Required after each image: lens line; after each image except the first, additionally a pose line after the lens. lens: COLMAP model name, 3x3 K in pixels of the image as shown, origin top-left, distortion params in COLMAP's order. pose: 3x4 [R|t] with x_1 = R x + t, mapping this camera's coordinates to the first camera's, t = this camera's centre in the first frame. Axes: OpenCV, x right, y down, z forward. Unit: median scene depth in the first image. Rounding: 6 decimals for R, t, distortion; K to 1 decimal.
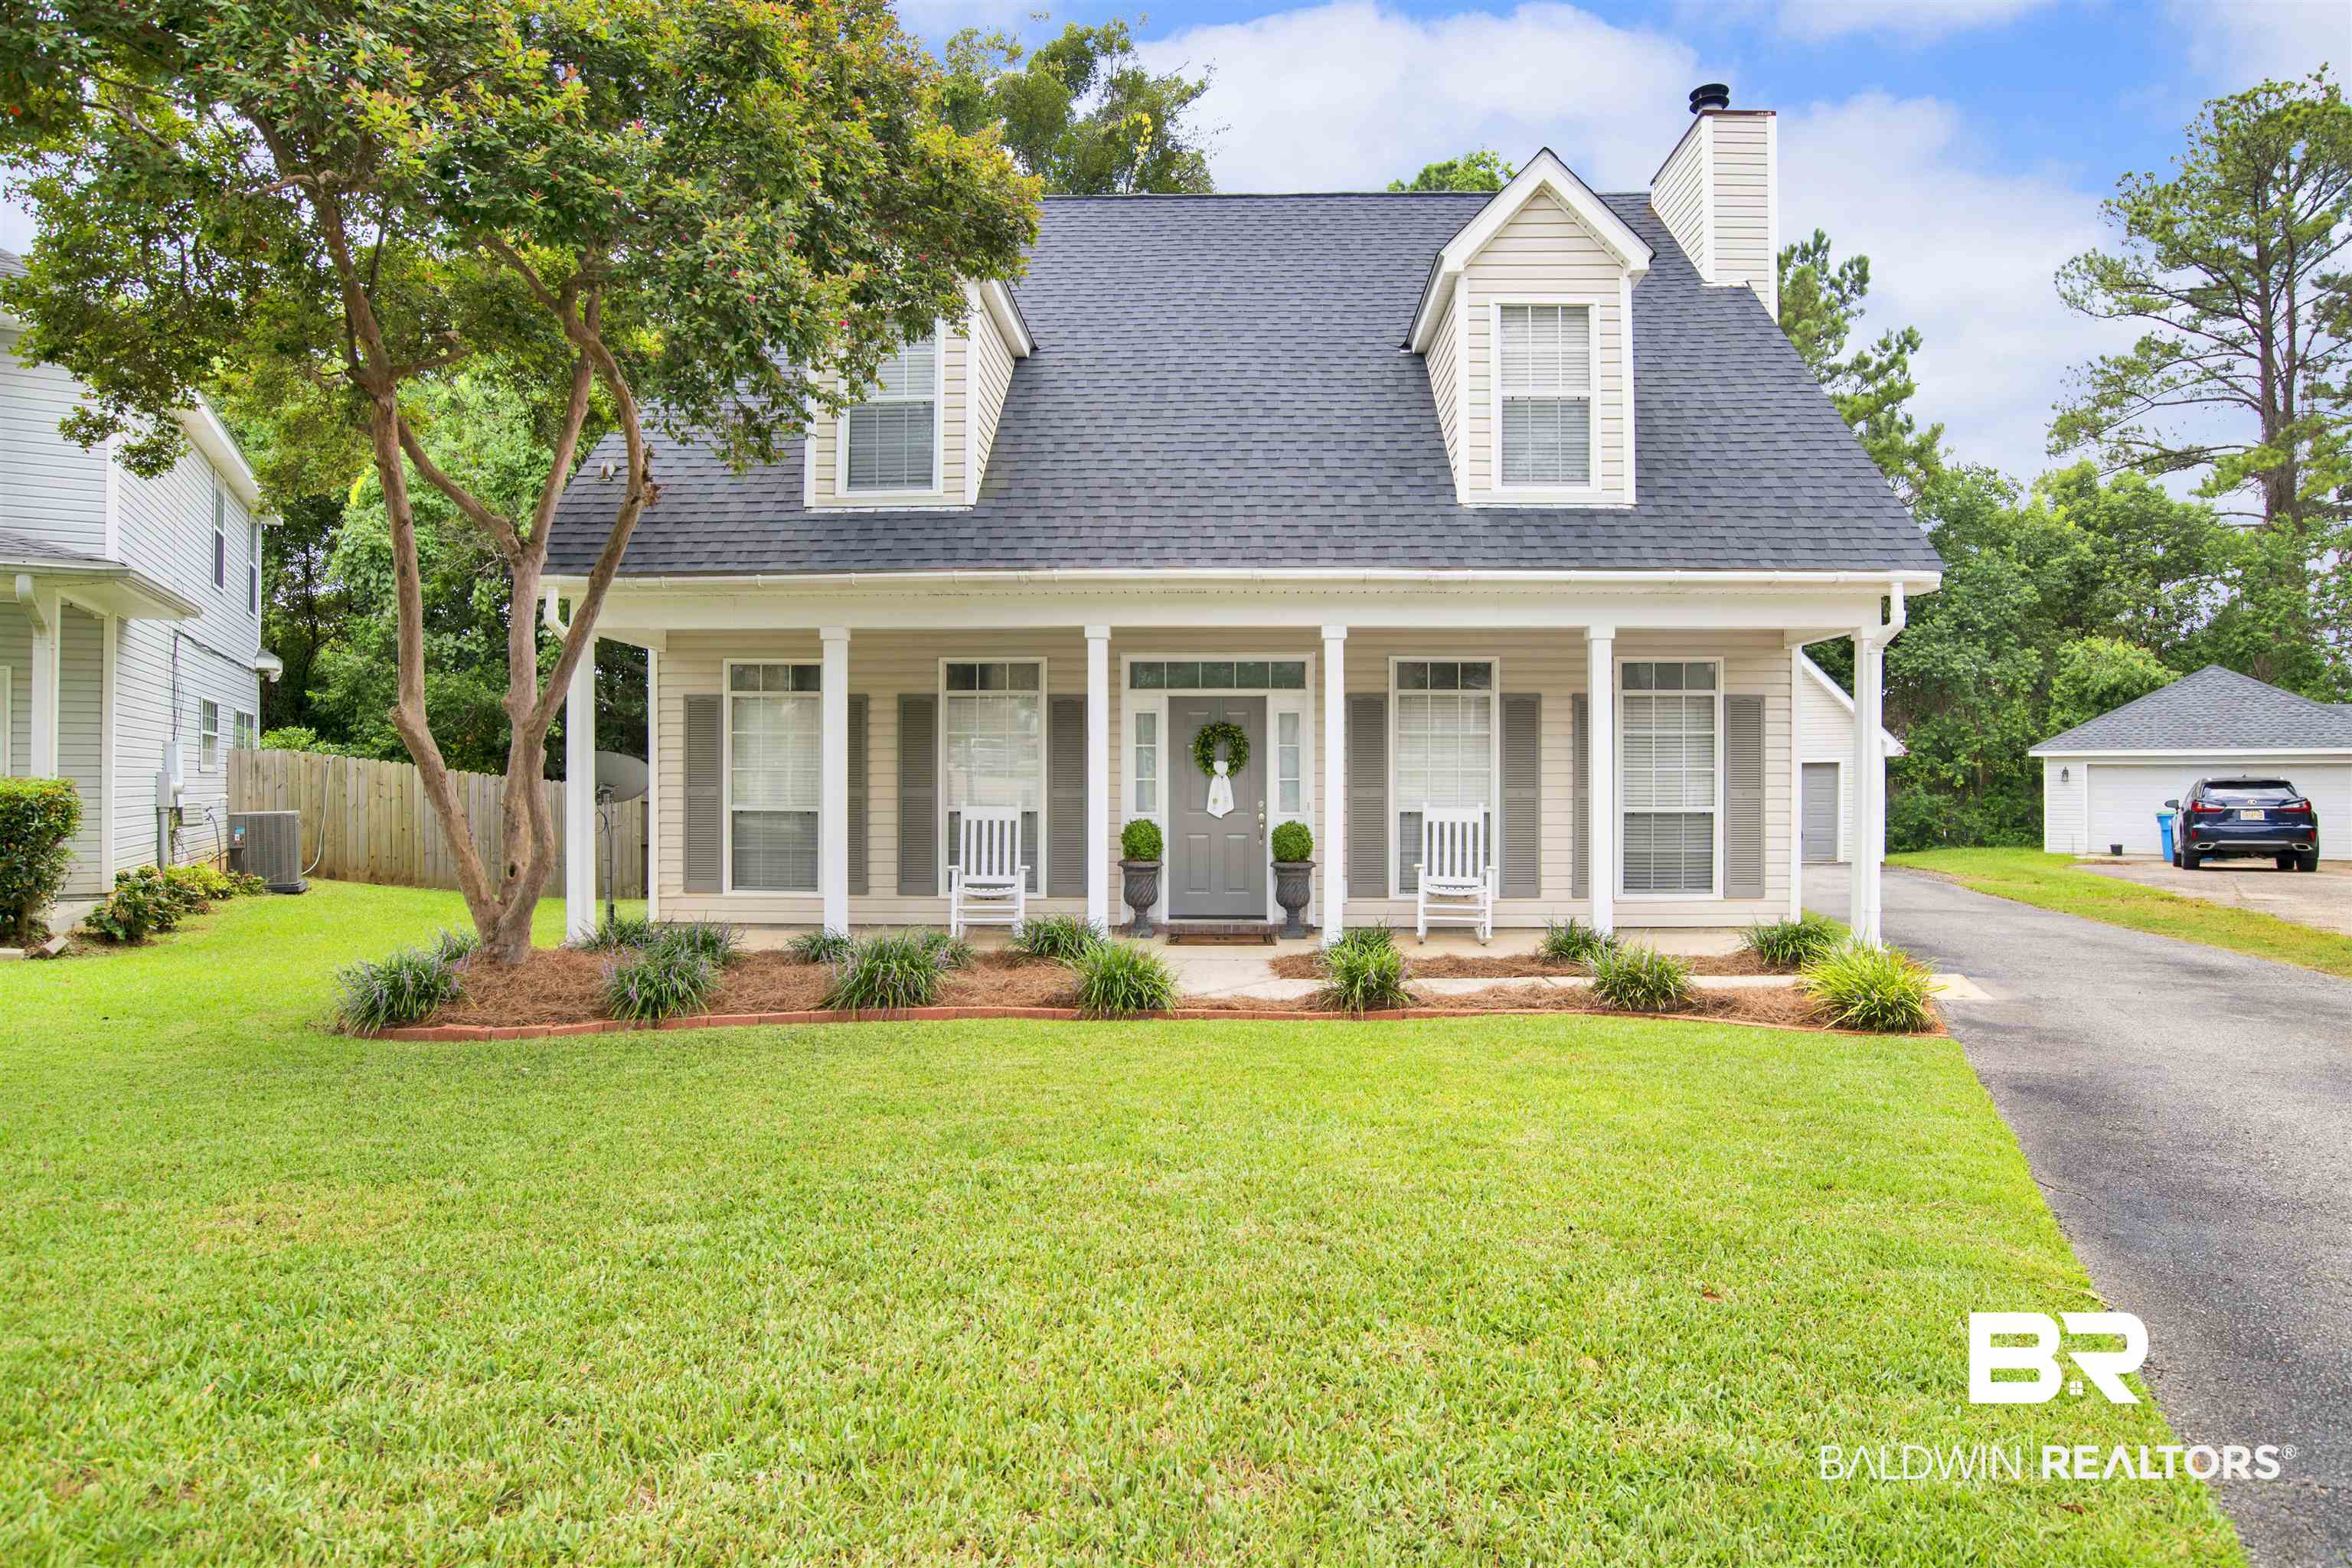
lens RADIAL K [[1246.5, 0, 1176.0], [0, 1246.5, 782.4], [0, 0, 1]] dist [-0.057445, 0.019062]
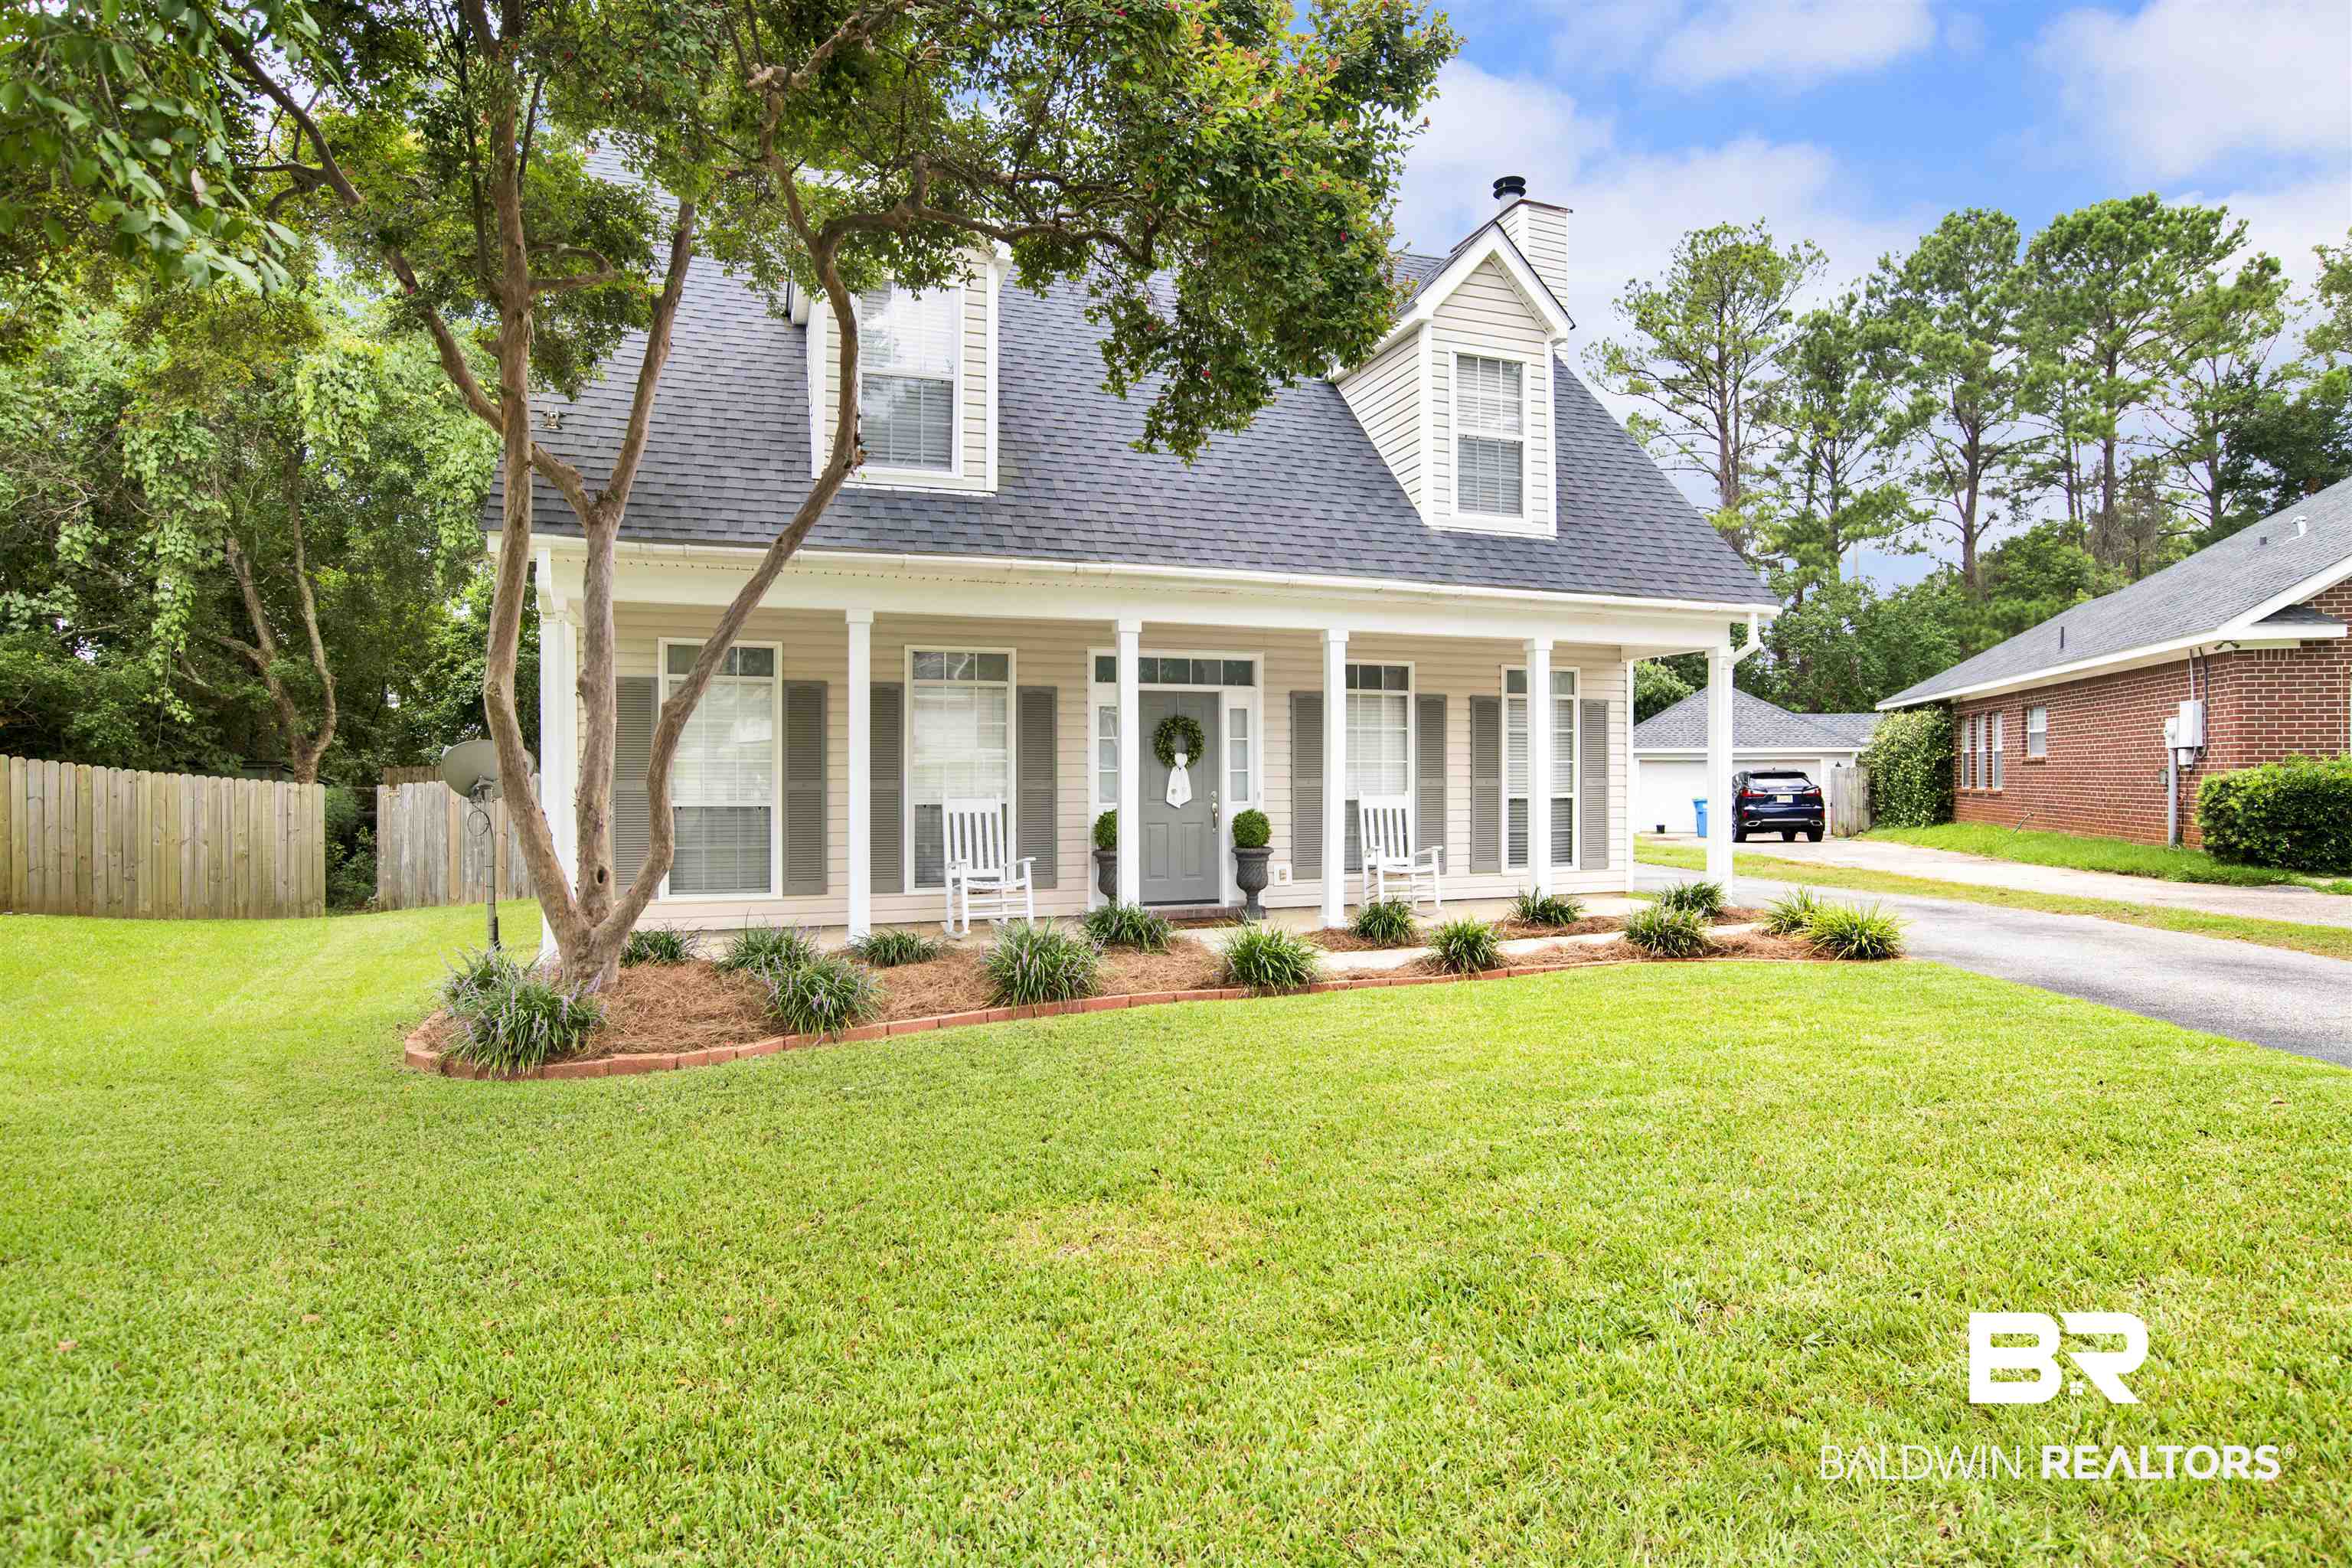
lens RADIAL K [[1246.5, 0, 1156.4], [0, 1246.5, 772.2], [0, 0, 1]] dist [-0.057445, 0.019062]
pose [[0.931162, -0.001607, 0.364602, -0.363890], [0.003295, 0.999987, -0.004007, 0.002804], [-0.364590, 0.004932, 0.931155, 0.035370]]
